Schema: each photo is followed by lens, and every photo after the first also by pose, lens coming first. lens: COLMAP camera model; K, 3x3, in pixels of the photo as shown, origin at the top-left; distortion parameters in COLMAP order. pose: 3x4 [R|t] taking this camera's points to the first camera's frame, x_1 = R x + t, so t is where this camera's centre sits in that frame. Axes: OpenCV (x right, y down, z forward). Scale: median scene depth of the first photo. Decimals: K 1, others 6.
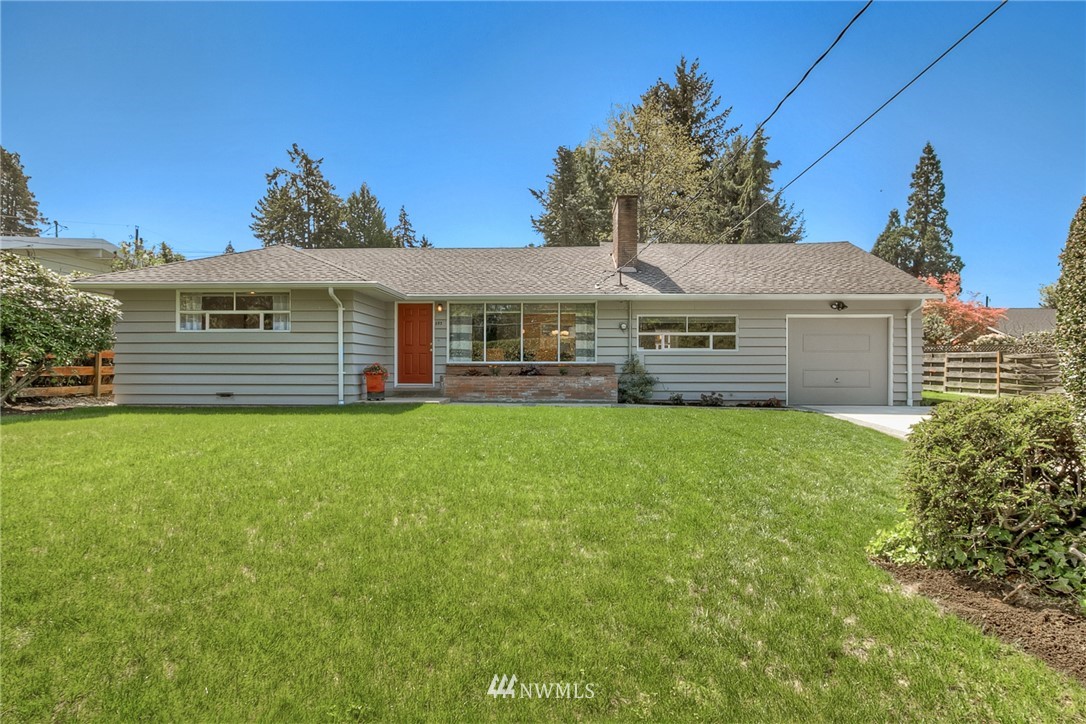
lens RADIAL K [[560.9, 0, 543.0], [0, 560.9, 361.4], [0, 0, 1]] dist [-0.013790, 0.000206]
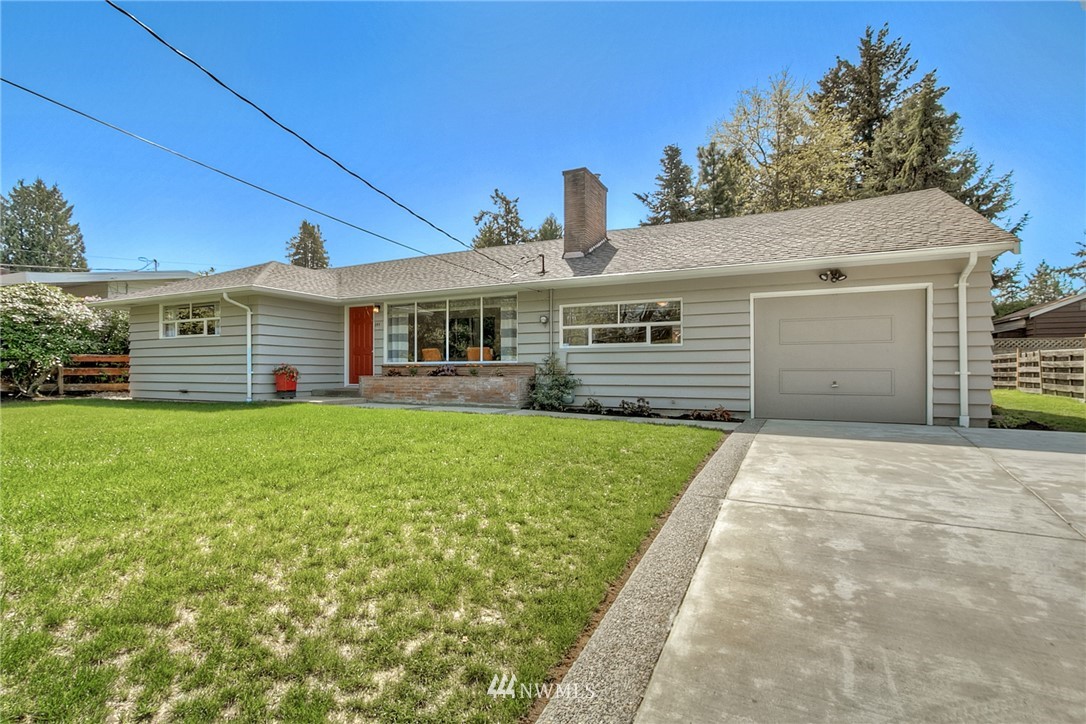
lens RADIAL K [[498.3, 0, 537.9], [0, 498.3, 364.3], [0, 0, 1]] dist [-0.007364, 0.001135]
pose [[0.911610, -0.007626, -0.410985, 0.446139], [0.003809, 0.999942, -0.010106, 0.013819], [0.411038, 0.007647, 0.911586, 0.297183]]
